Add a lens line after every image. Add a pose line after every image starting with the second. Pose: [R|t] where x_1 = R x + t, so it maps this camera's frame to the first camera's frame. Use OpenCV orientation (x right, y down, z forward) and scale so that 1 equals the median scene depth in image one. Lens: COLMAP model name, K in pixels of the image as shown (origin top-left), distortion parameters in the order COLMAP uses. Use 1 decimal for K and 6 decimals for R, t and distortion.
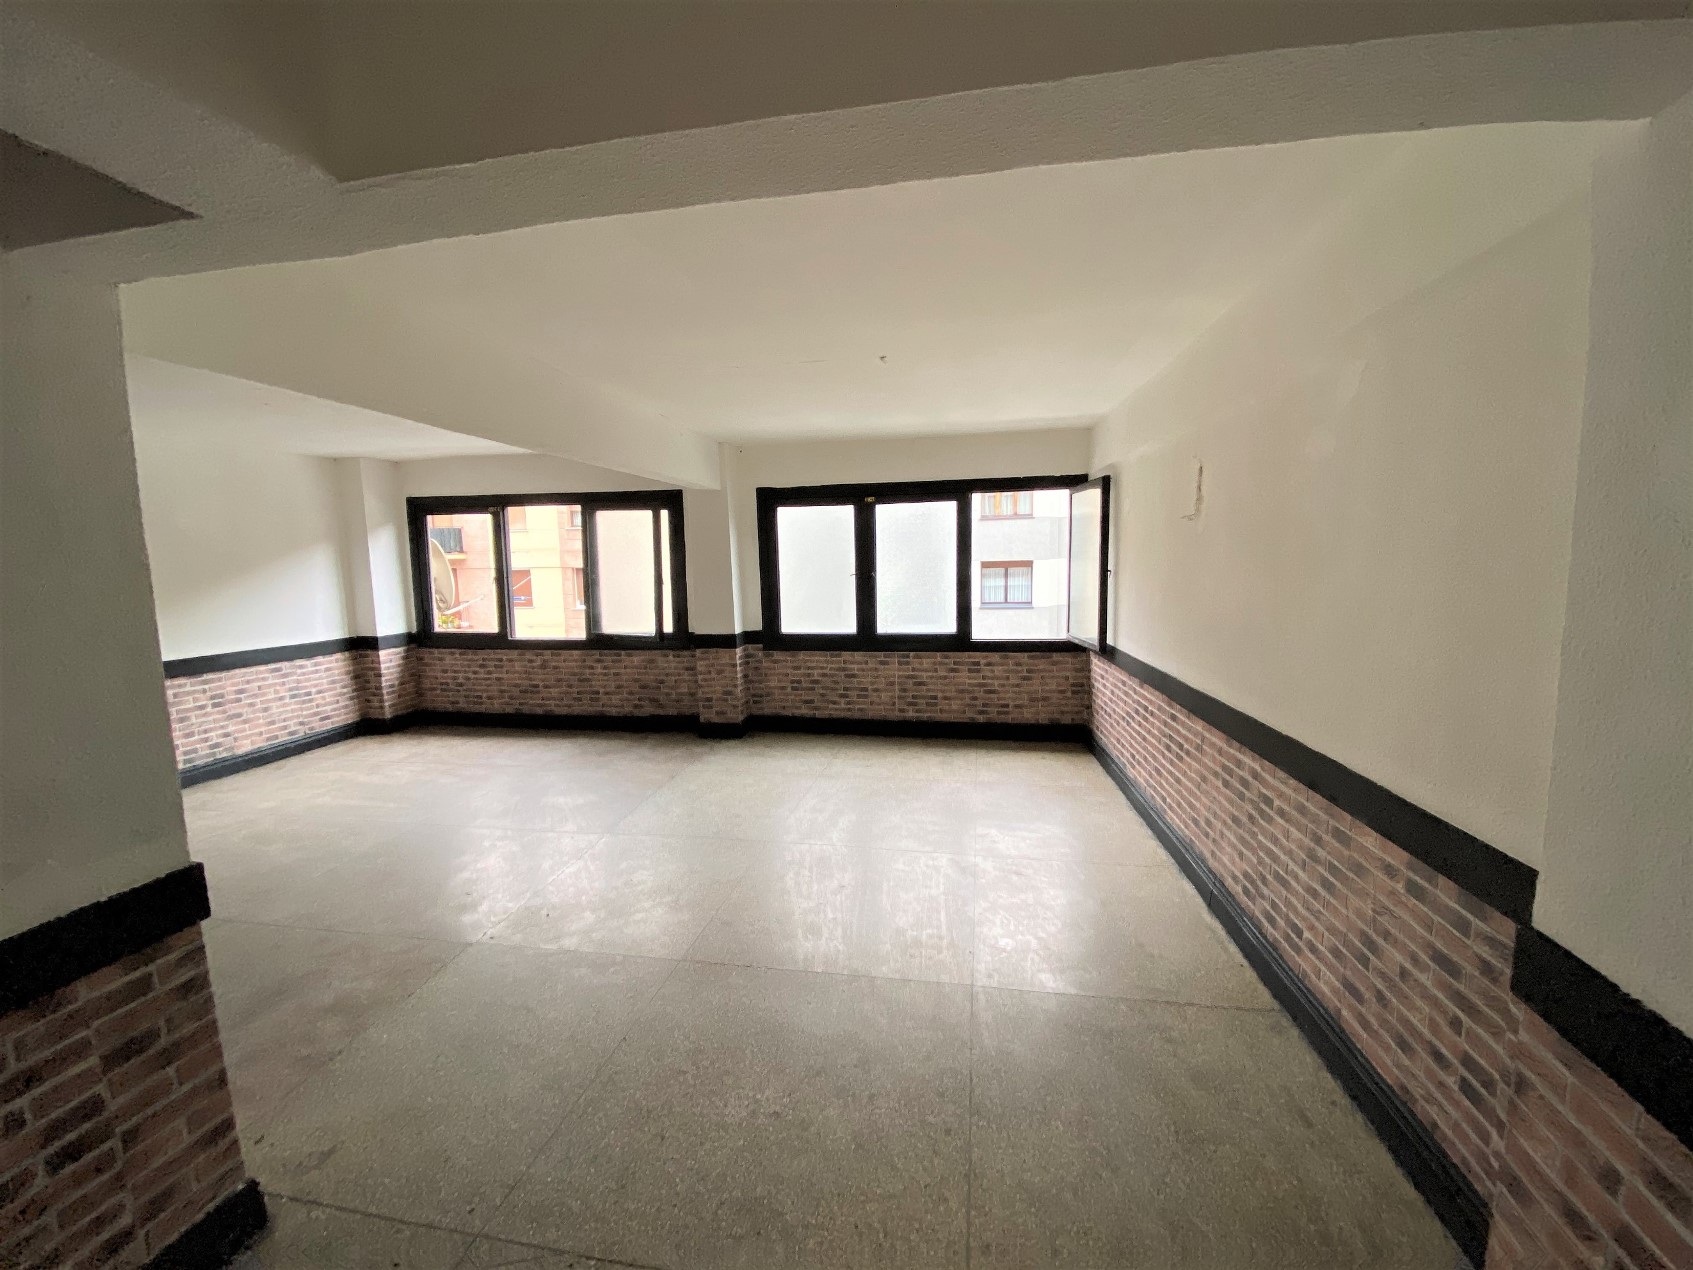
lens RADIAL K [[692.2, 0, 856.5], [0, 692.2, 637.1], [0, 0, 1]] dist [0.022901, -0.021380]
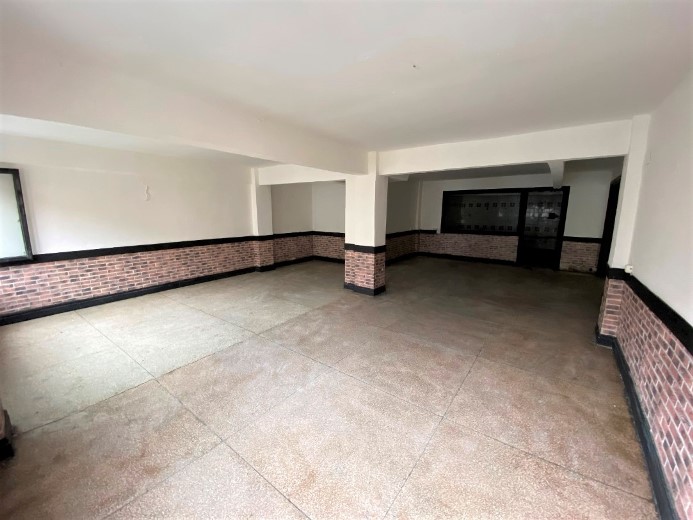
lens RADIAL K [[283.3, 0, 350.6], [0, 283.3, 260.8], [0, 0, 1]] dist [0.022901, -0.021380]
pose [[-0.896491, -0.060615, 0.438897, -1.833271], [0.064288, 0.962318, 0.264218, -0.287814], [-0.438374, 0.265084, -0.858812, 2.890608]]
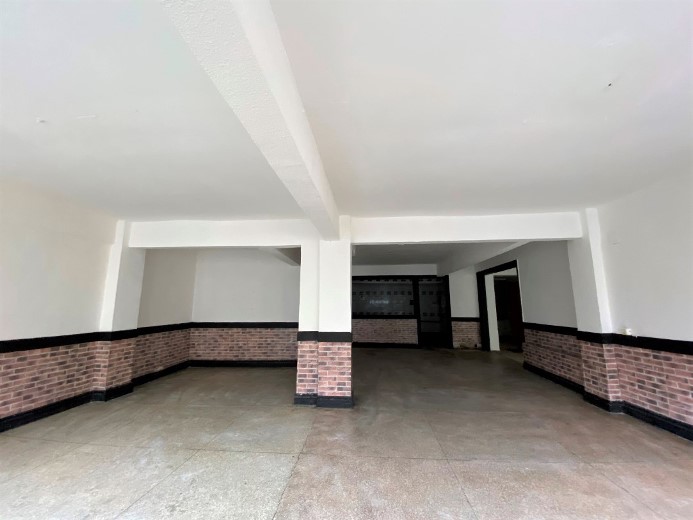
lens RADIAL K [[280.0, 0, 346.4], [0, 280.0, 256.3], [0, 0, 1]] dist [0.016808, -0.020243]
pose [[-0.993981, 0.005594, -0.109409, -0.779494], [0.011993, 0.998249, -0.057917, -0.136851], [0.108894, -0.058881, -0.992308, 2.486962]]
